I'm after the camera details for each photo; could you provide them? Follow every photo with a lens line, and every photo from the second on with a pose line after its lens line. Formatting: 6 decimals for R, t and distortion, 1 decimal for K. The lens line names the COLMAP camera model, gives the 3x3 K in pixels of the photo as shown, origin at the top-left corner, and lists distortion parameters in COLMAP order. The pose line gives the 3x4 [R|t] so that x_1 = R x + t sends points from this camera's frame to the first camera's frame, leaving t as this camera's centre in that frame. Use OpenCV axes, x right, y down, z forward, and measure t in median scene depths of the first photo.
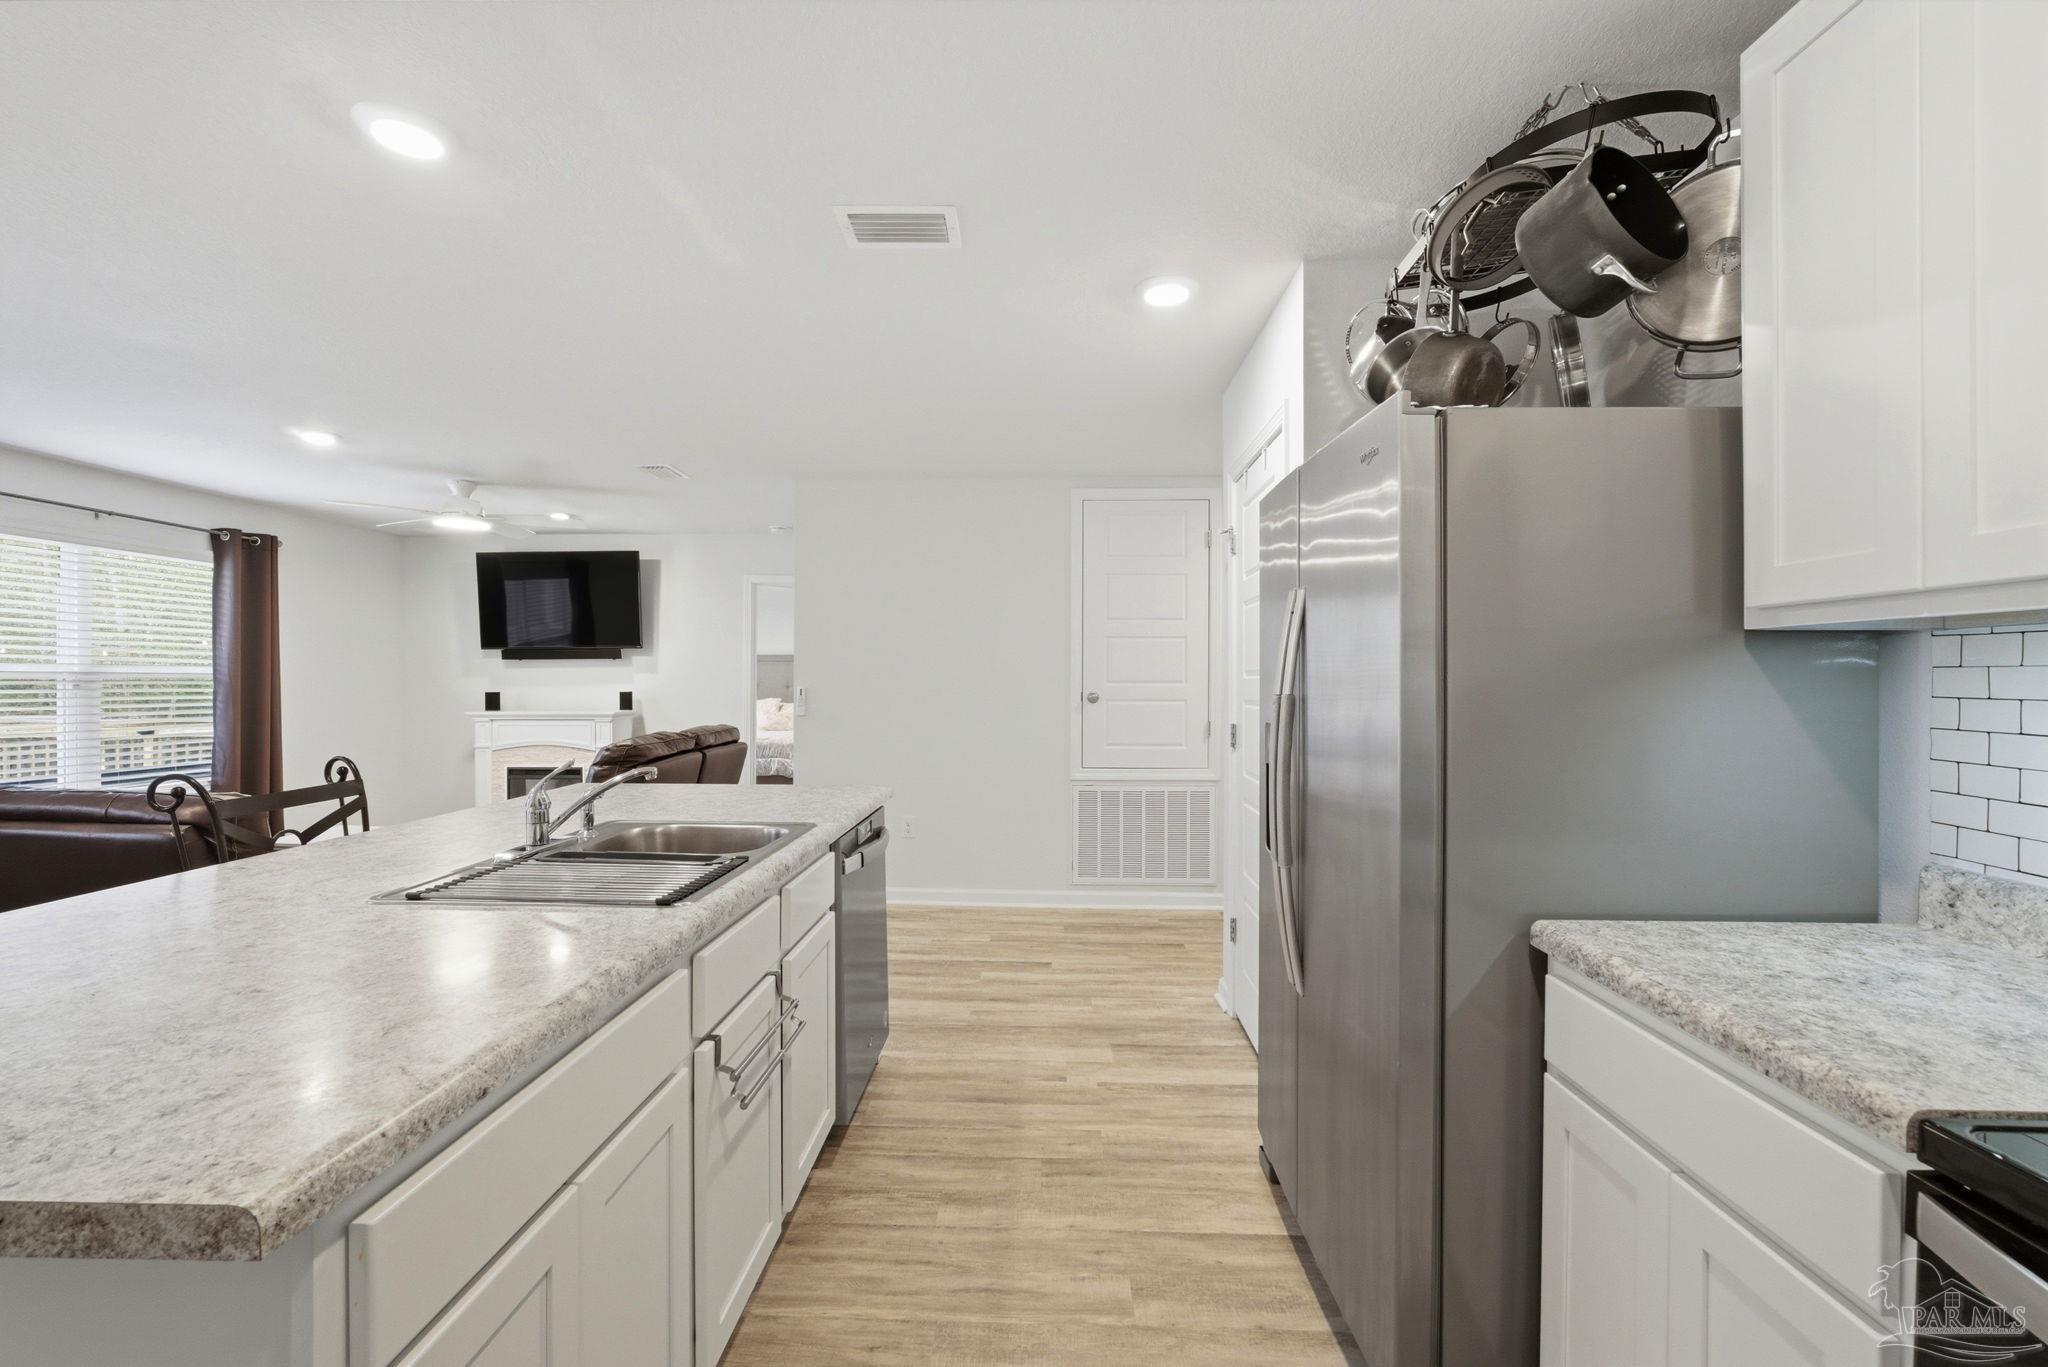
lens RADIAL K [[874.4, 0, 1008.8], [0, 874.4, 687.8], [0, 0, 1]] dist [-0.010018, 0.004075]
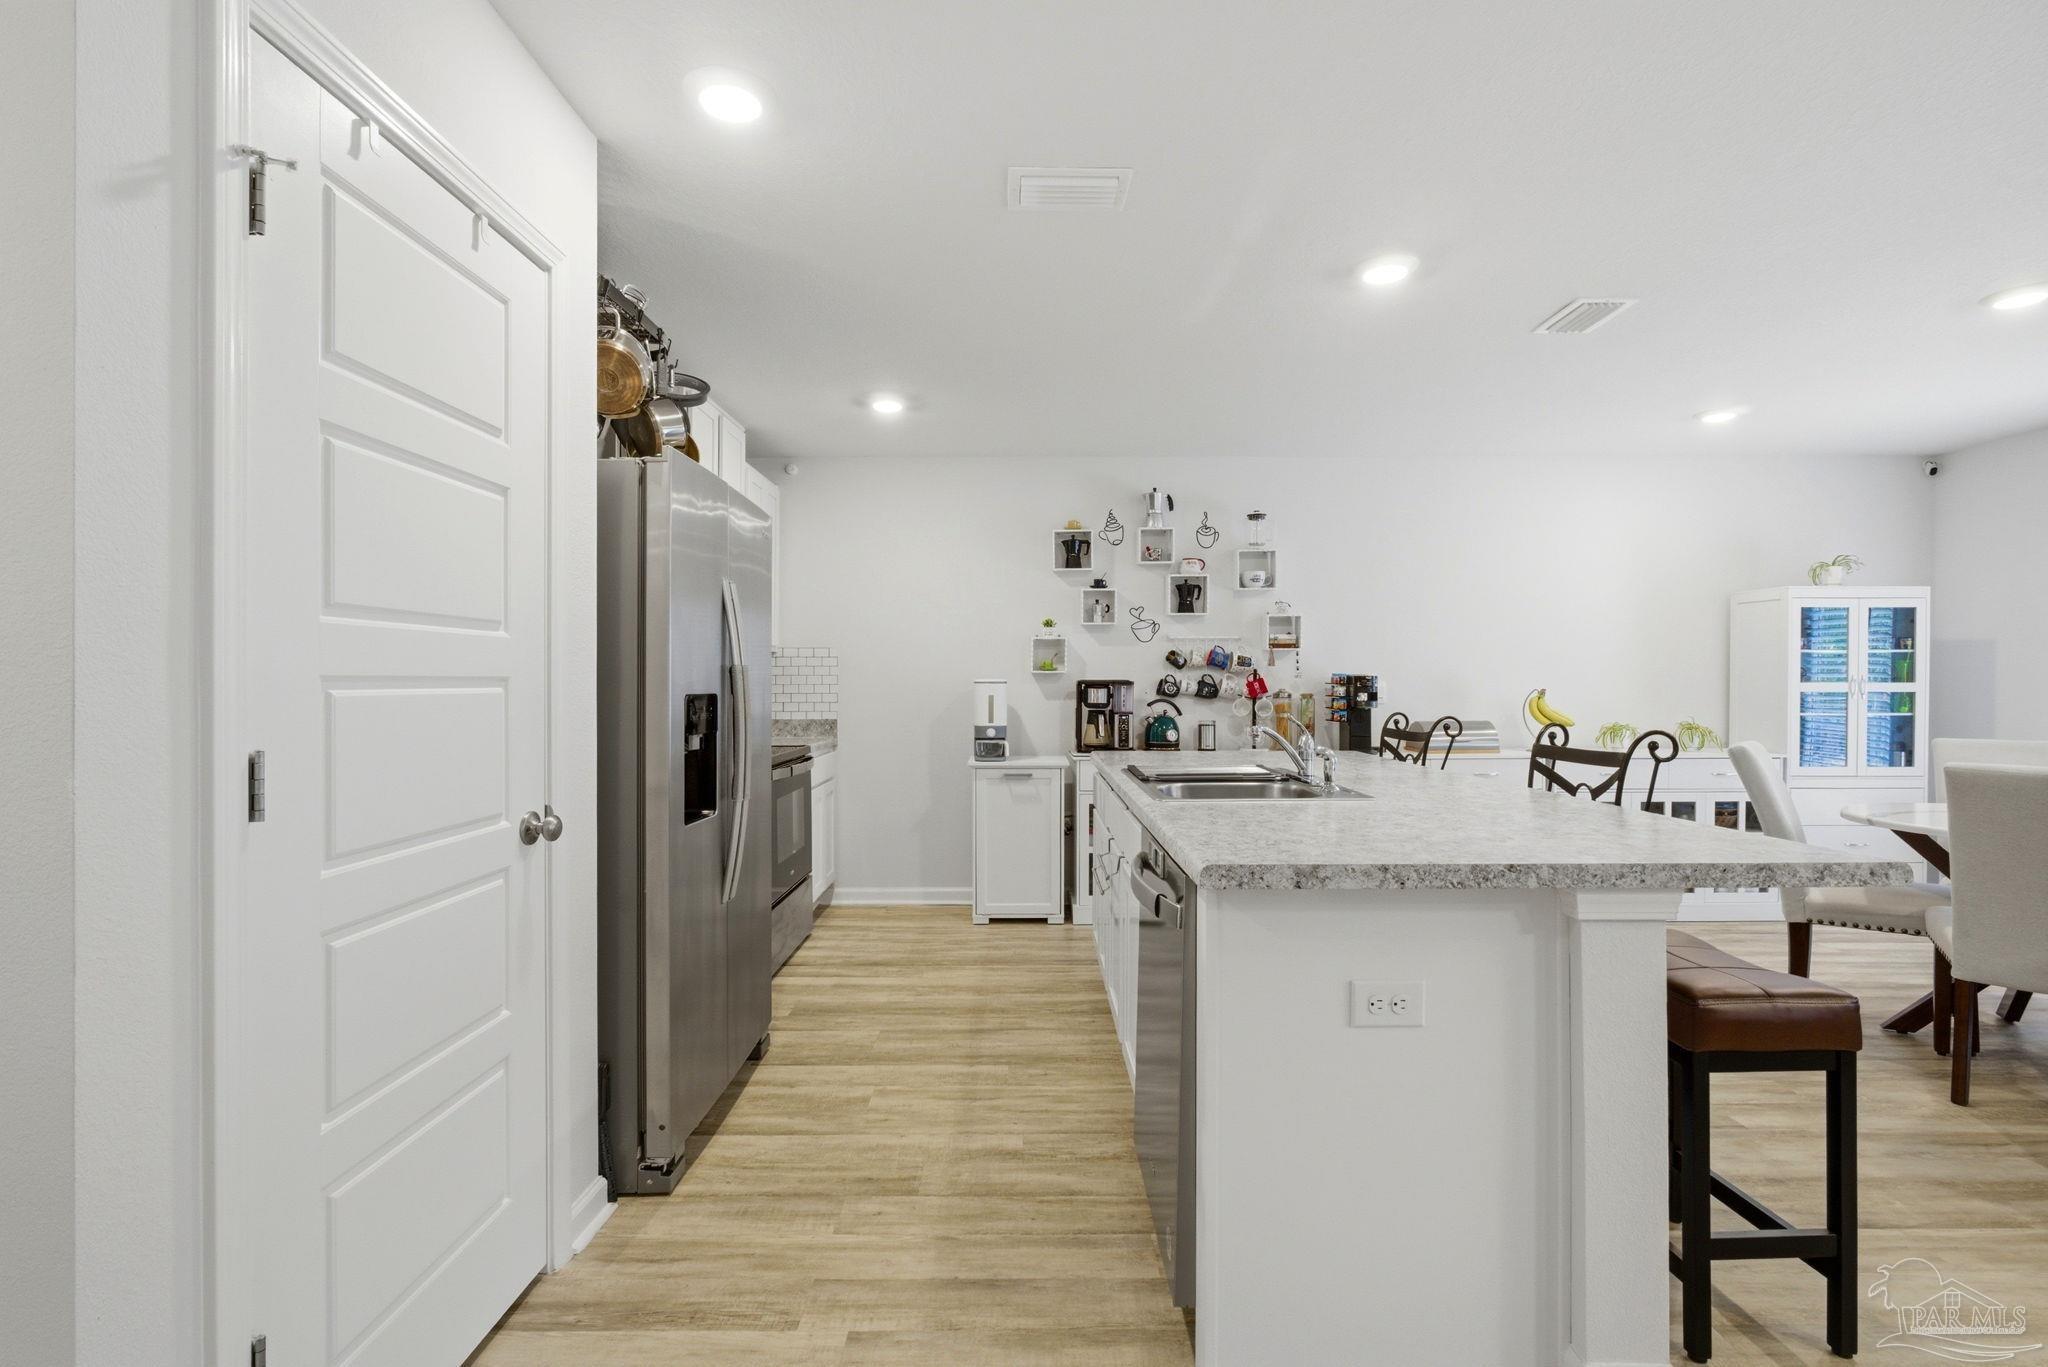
lens RADIAL K [[930.0, 0, 1025.7], [0, 930.0, 680.0], [0, 0, 1]] dist [-0.009493, 0.000460]
pose [[-0.998870, 0.000933, -0.047517, -0.024084], [0.000561, 0.999969, 0.007825, 0.014378], [0.047522, 0.007789, -0.998840, 1.691218]]
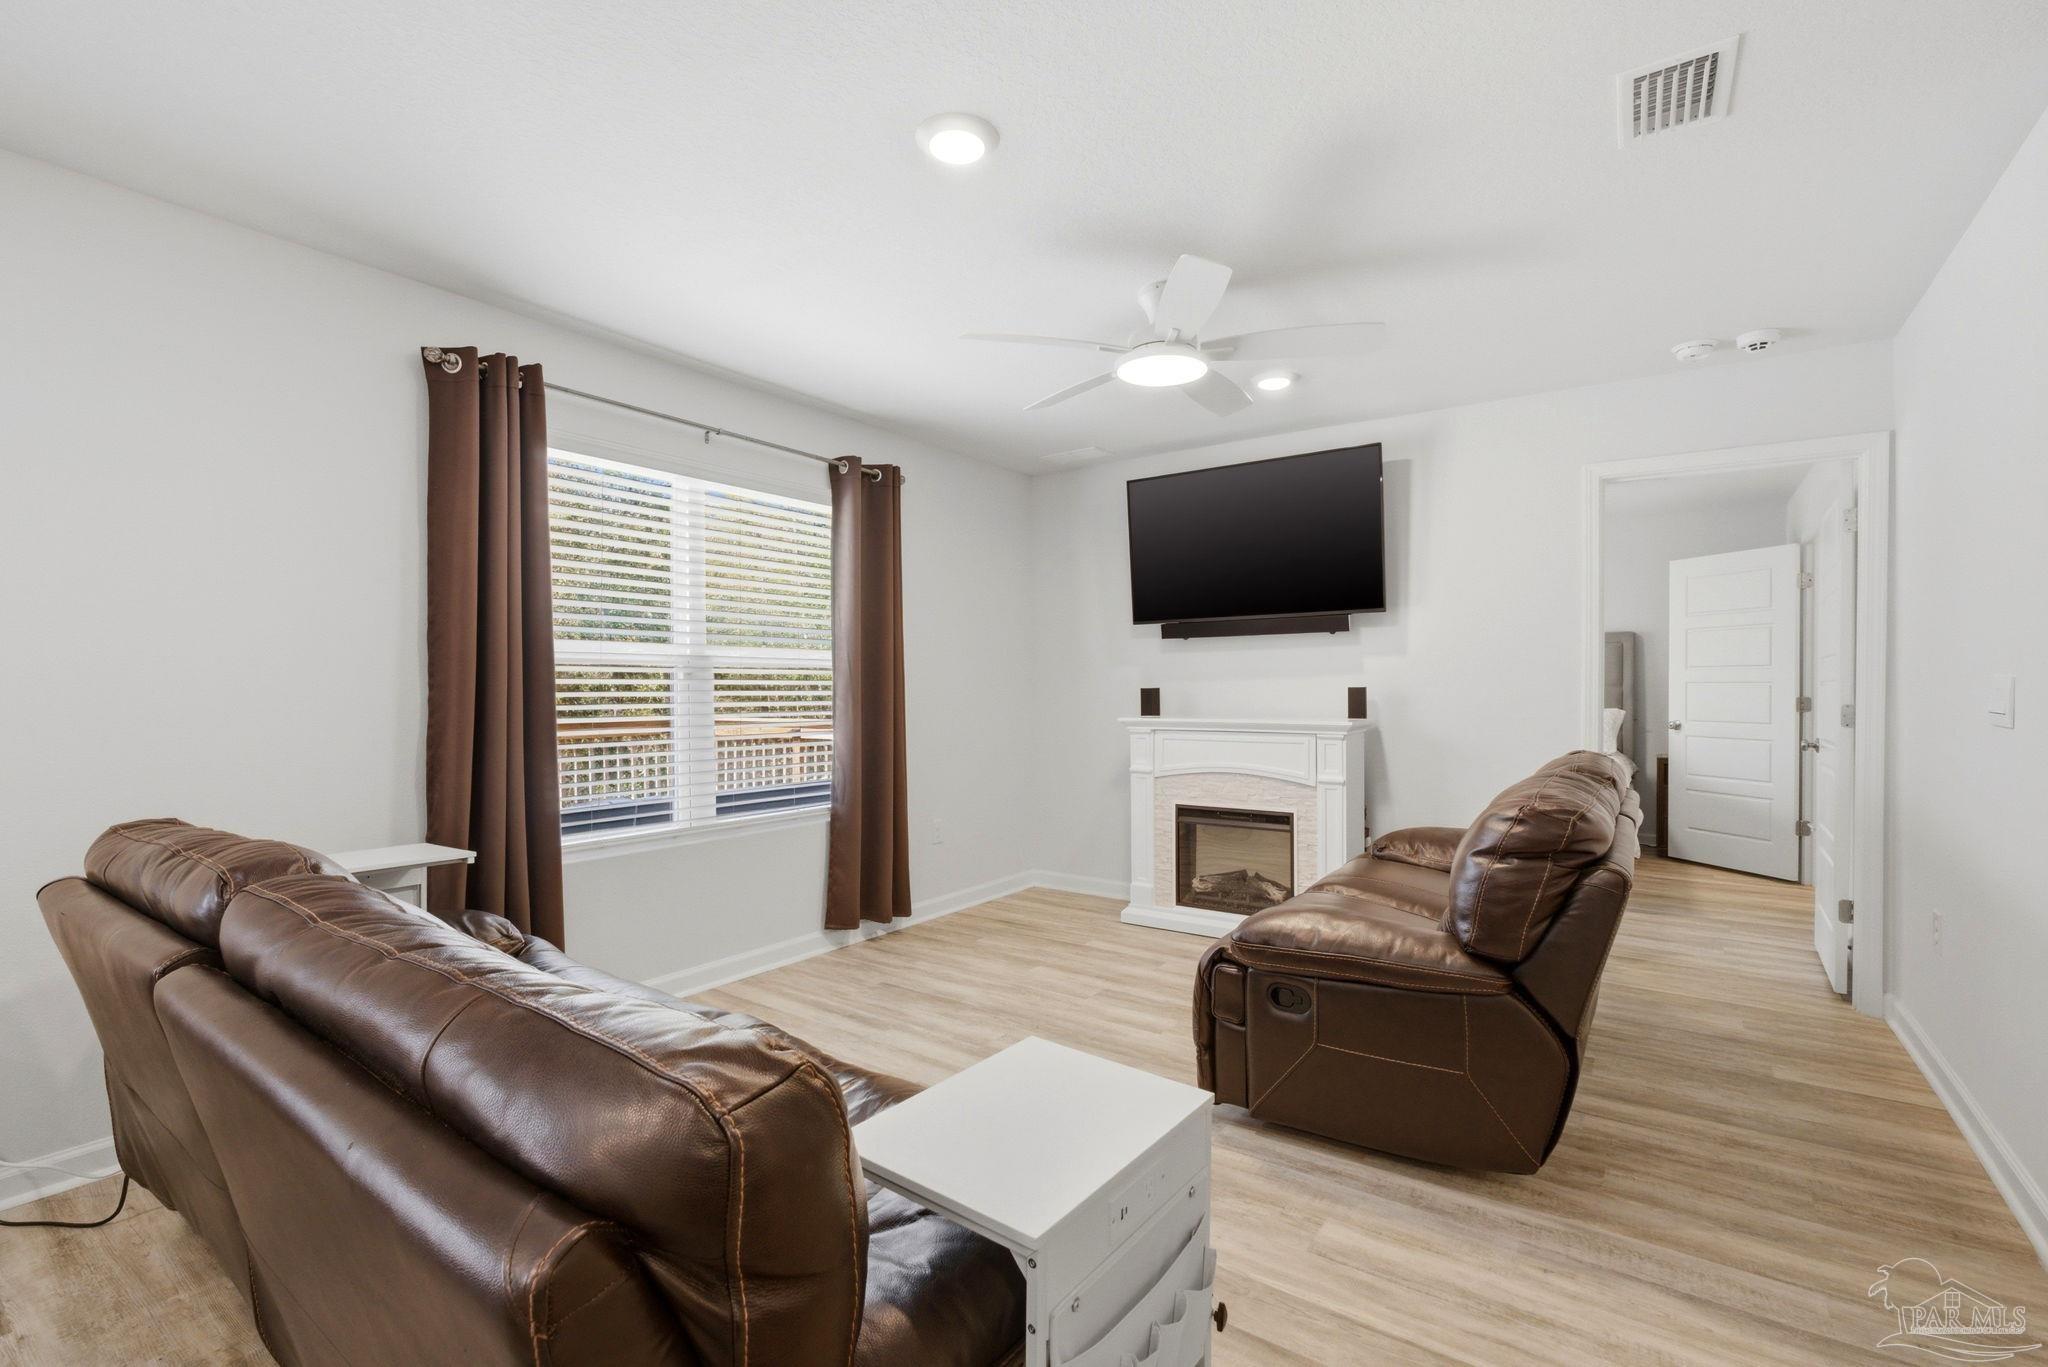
lens RADIAL K [[918.3, 0, 1015.0], [0, 918.3, 689.6], [0, 0, 1]] dist [-0.007324, 0.000727]
pose [[0.838031, 0.001040, -0.545622, -0.764797], [-0.002539, 0.999995, -0.001992, 0.020164], [0.545617, 0.003055, 0.838029, 0.916614]]
